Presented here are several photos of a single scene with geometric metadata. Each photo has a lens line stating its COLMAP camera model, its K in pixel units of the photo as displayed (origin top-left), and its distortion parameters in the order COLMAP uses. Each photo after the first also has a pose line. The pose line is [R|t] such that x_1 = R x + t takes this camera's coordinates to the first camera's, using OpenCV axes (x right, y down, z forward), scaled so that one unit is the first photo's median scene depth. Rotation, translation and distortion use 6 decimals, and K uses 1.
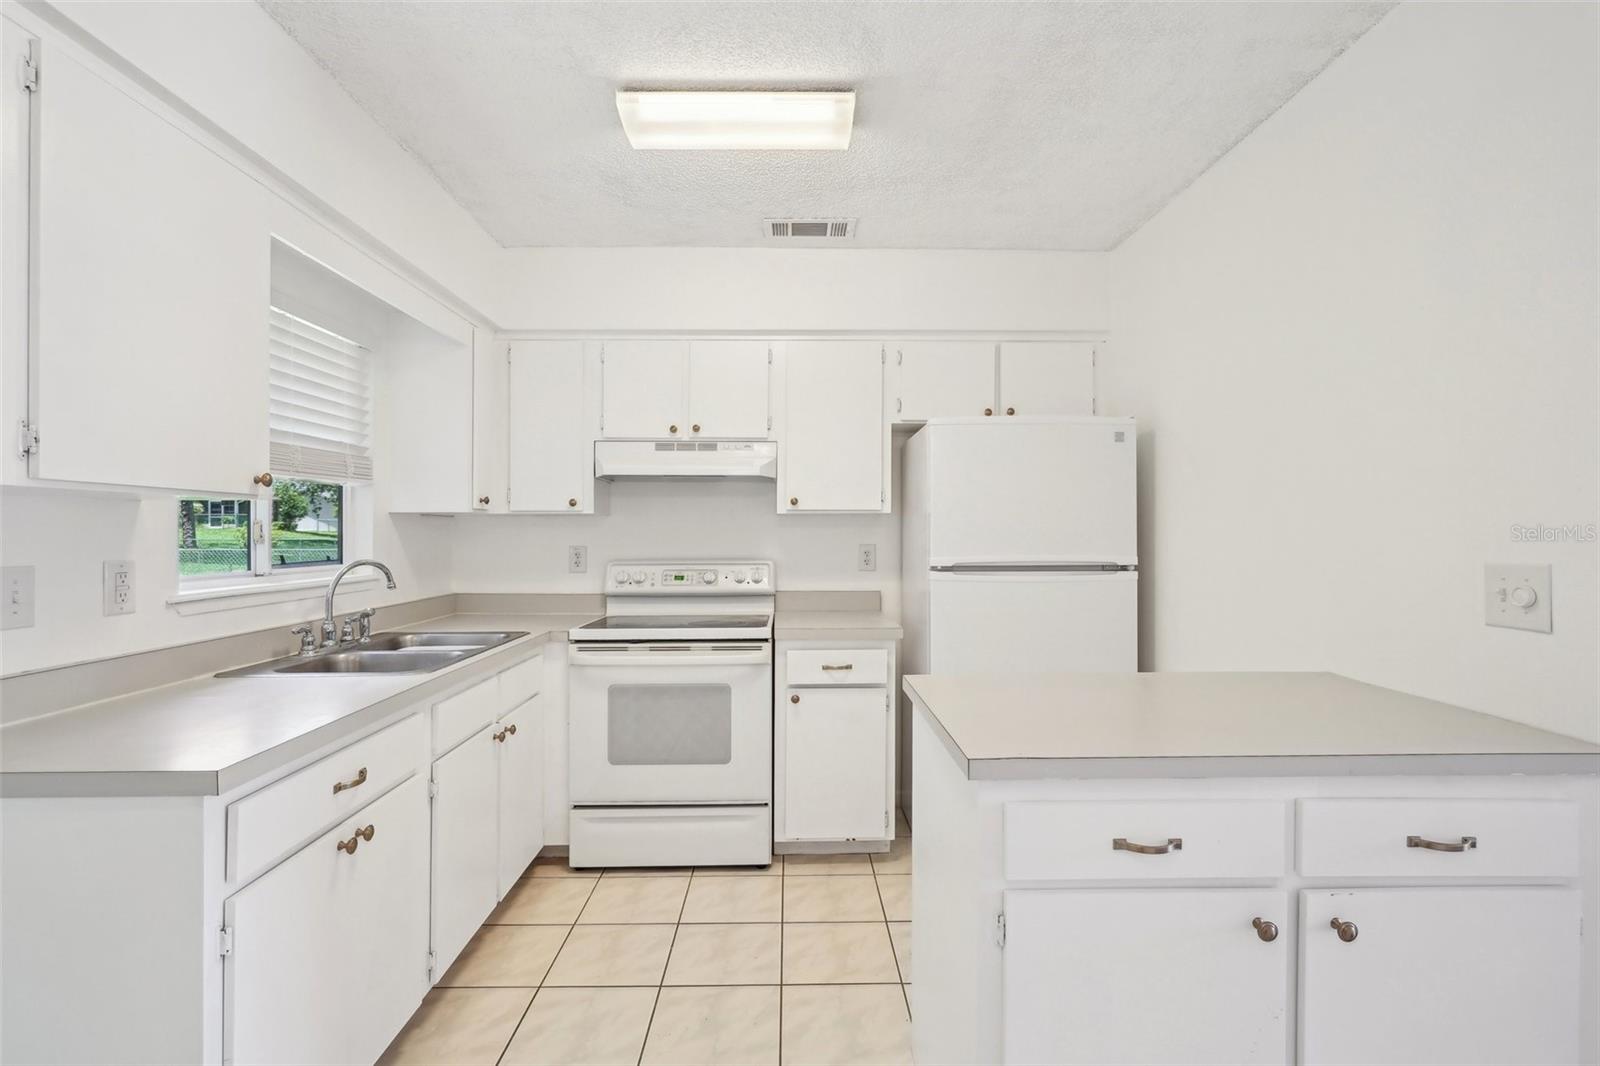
lens RADIAL K [[754.2, 0, 797.1], [0, 754.2, 529.8], [0, 0, 1]] dist [-0.001215, -0.000507]
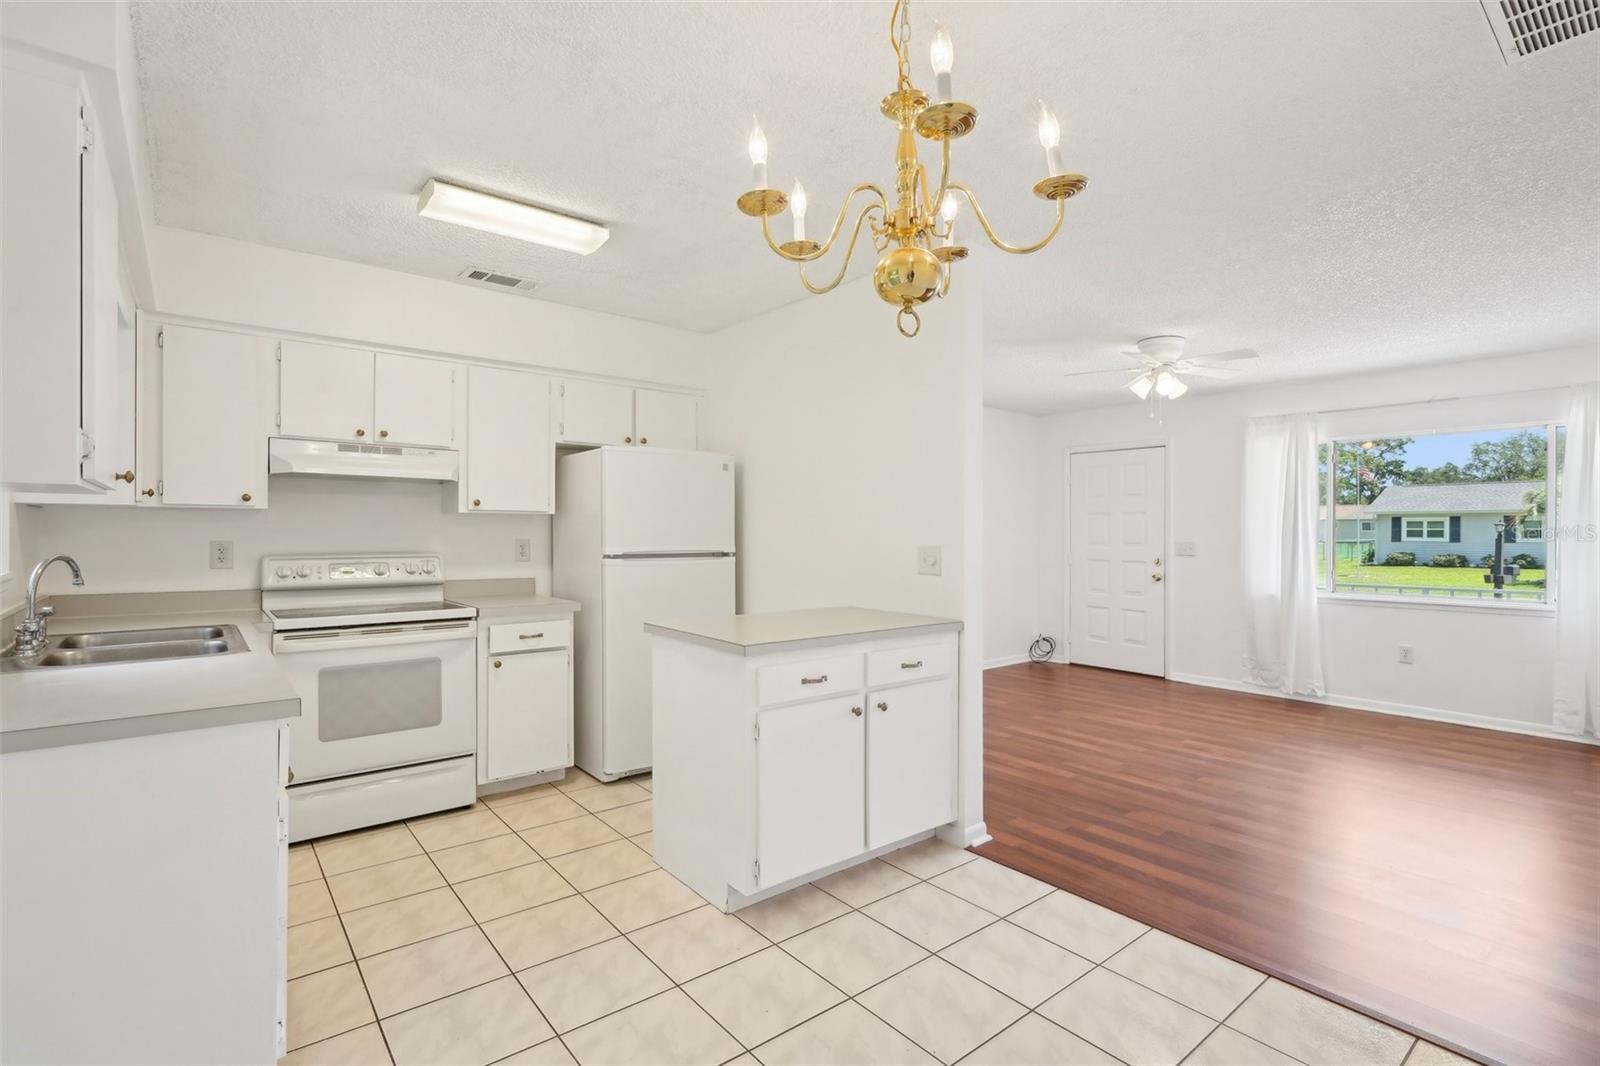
lens RADIAL K [[754.2, 0, 797.1], [0, 754.2, 529.8], [0, 0, 1]] dist [-0.001215, -0.000507]
pose [[0.787980, 0.007426, 0.615656, -0.372791], [-0.008830, 0.999961, -0.000761, 0.001365], [-0.615637, -0.004837, 0.788015, -0.266024]]
